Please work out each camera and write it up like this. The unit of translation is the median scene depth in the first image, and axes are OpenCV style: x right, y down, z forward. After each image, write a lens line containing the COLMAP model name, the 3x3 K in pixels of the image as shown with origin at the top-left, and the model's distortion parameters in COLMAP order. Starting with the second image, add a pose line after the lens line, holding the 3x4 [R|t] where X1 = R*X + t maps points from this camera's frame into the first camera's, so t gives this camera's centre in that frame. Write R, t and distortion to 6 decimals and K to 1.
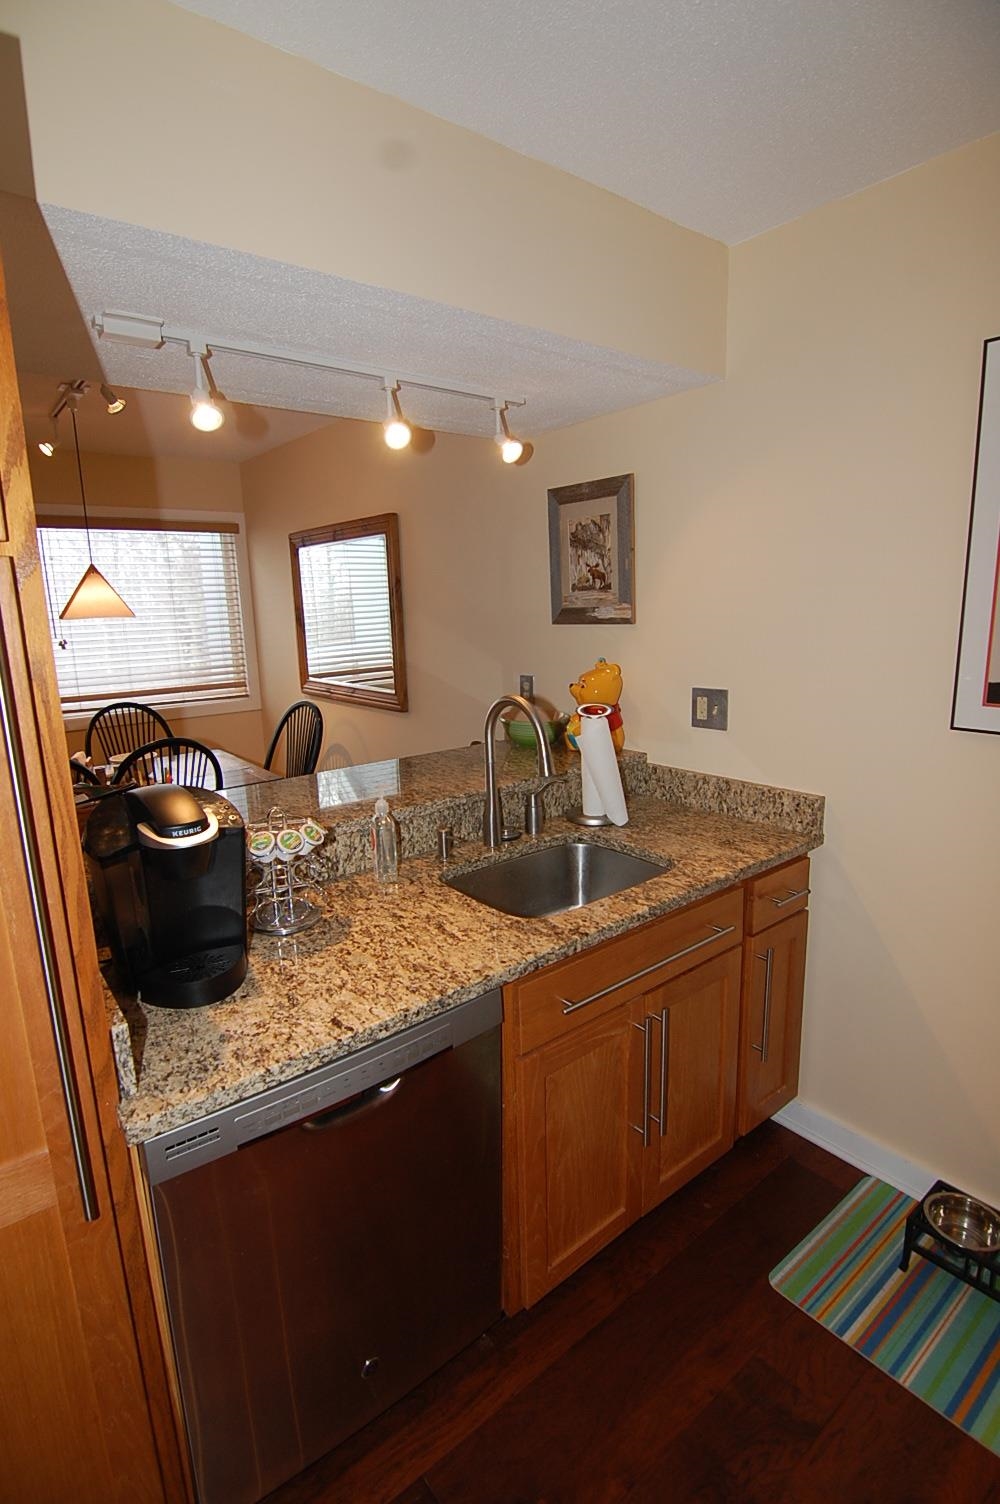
lens RADIAL K [[732.2, 0, 494.2], [0, 732.2, 750.5], [0, 0, 1]] dist [-0.011034, -0.006920]
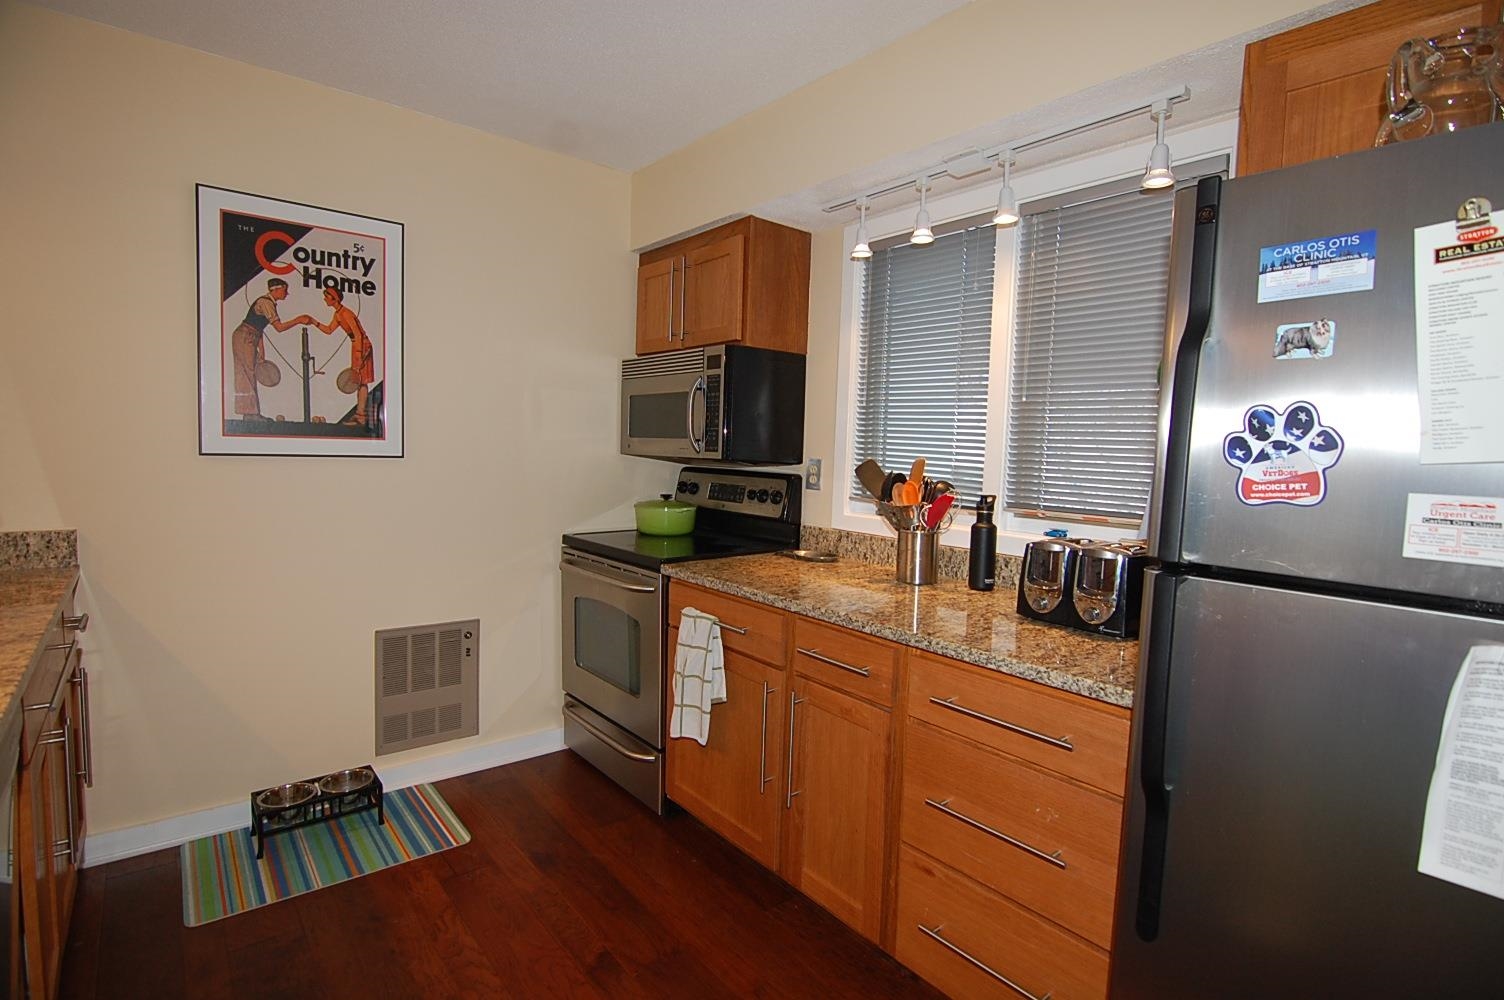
lens RADIAL K [[732.2, 0, 759.1], [0, 732.2, 498.9], [0, 0, 1]] dist [-0.011034, -0.006920]
pose [[-0.025794, -0.045861, 0.998615, -0.521472], [0.167430, 0.984638, 0.049543, 0.110438], [-0.985547, 0.168476, -0.017719, 0.010000]]
